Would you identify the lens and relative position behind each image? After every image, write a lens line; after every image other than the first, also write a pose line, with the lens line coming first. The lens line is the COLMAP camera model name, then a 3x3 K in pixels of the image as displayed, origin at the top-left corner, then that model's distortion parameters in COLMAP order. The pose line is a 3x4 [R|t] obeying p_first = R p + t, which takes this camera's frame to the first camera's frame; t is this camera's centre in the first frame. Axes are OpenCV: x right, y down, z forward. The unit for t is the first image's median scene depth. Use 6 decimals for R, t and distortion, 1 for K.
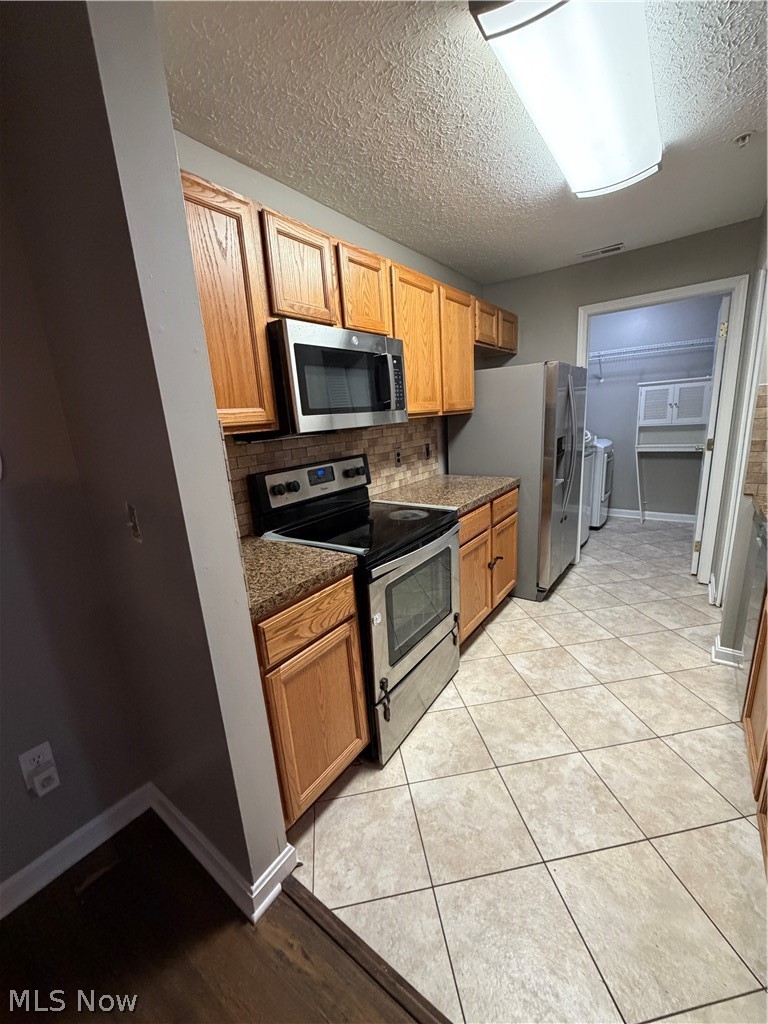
lens RADIAL K [[406.1, 0, 385.1], [0, 406.1, 513.3], [0, 0, 1]] dist [0.001369, 0.000041]
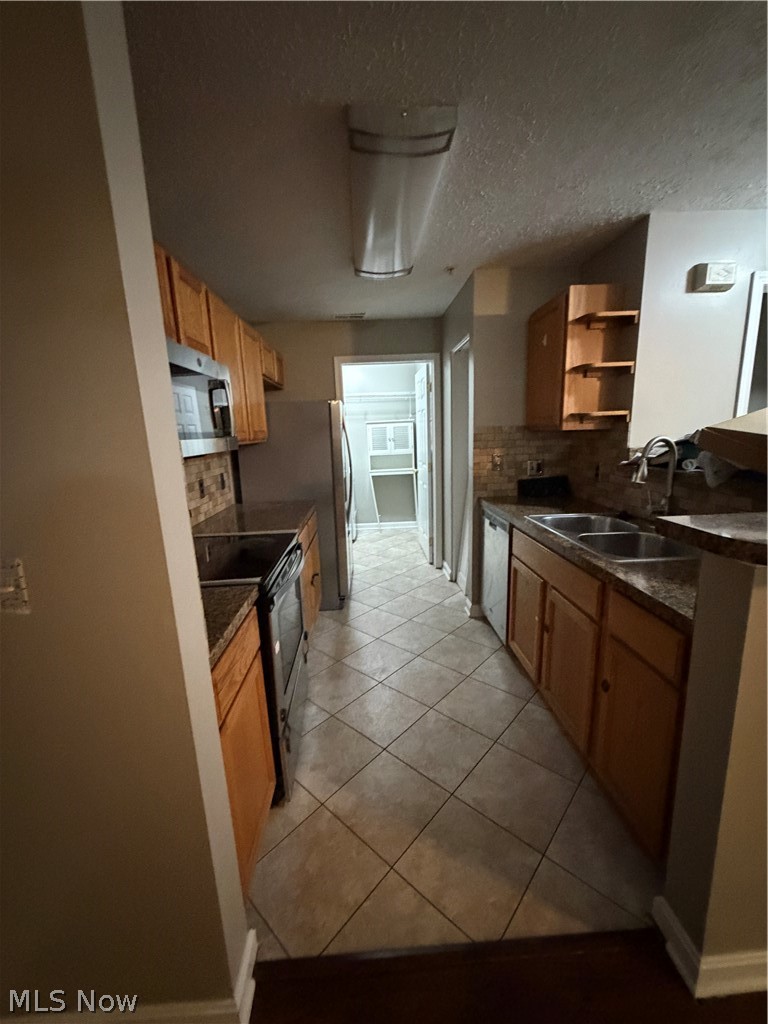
lens RADIAL K [[406.1, 0, 385.4], [0, 406.1, 511.9], [0, 0, 1]] dist [0.001369, 0.000041]
pose [[0.774614, -0.089039, 0.626135, -0.195687], [0.137004, 0.990155, -0.028688, 0.000333], [-0.617416, 0.108006, 0.779187, 0.020847]]
